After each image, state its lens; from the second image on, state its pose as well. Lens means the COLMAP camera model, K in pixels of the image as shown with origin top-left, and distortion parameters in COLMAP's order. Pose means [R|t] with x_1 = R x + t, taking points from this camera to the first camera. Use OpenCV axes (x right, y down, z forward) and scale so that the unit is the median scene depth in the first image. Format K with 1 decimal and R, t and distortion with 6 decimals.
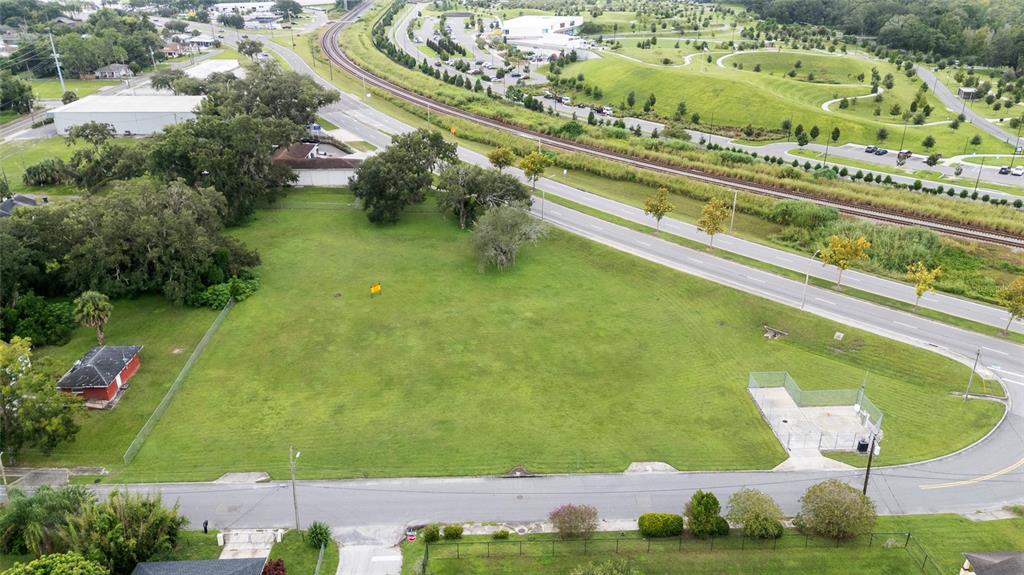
lens RADIAL K [[751.8, 0, 512.0], [0, 751.8, 287.5], [0, 0, 1]] dist [0.082536, -0.080367]
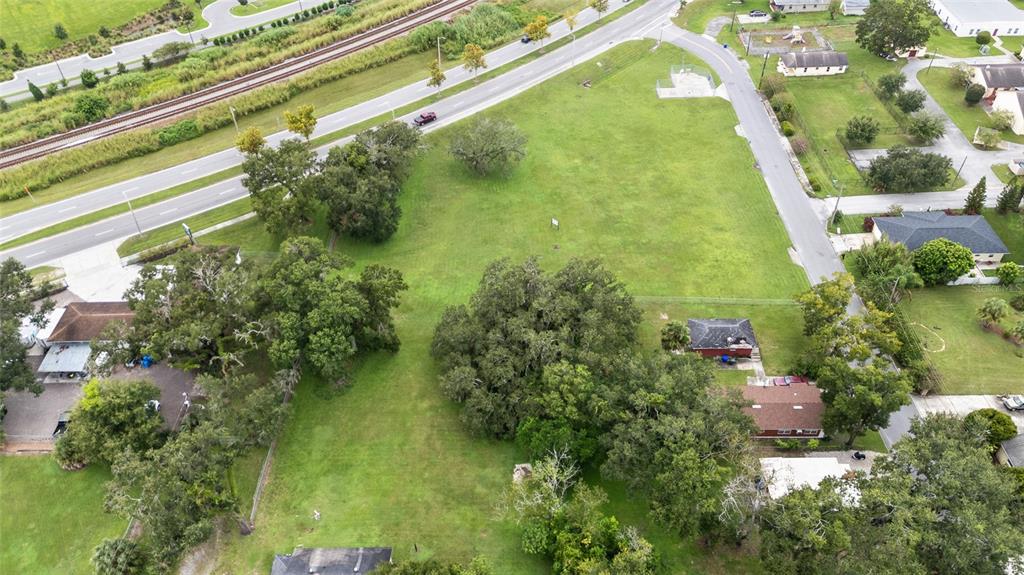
lens RADIAL K [[751.8, 0, 512.0], [0, 751.8, 287.5], [0, 0, 1]] dist [0.082536, -0.080367]
pose [[0.023420, -0.676602, 0.735976, -1.122621], [0.419818, 0.674778, 0.606982, -0.677432], [-0.907306, 0.294760, 0.299853, 0.725155]]
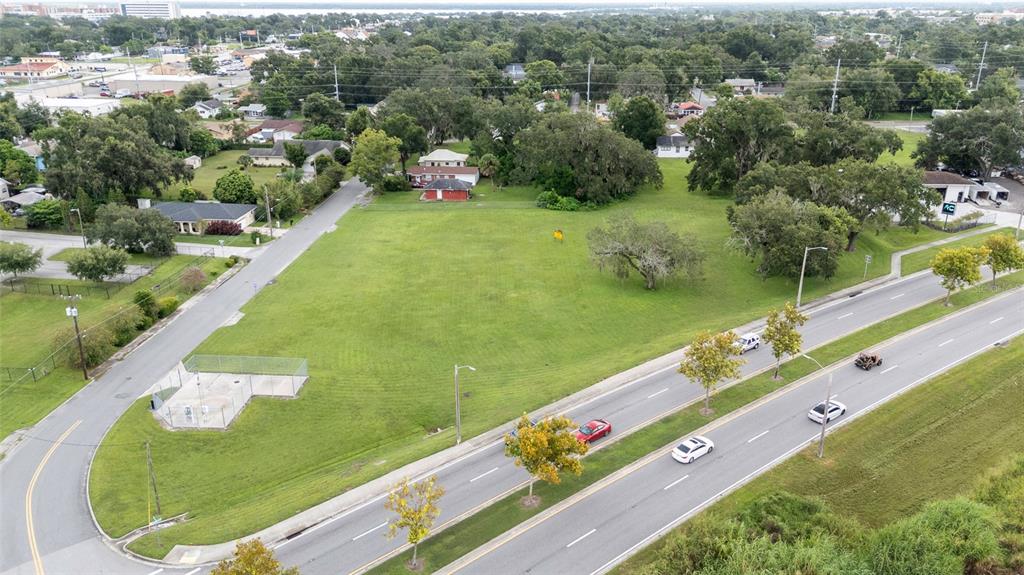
lens RADIAL K [[751.8, 0, 512.0], [0, 751.8, 287.5], [0, 0, 1]] dist [0.082536, -0.080367]
pose [[-0.117848, 0.357505, -0.926446, 0.867118], [-0.404447, 0.834782, 0.373580, -0.315186], [0.906937, 0.418724, 0.046214, 0.908284]]
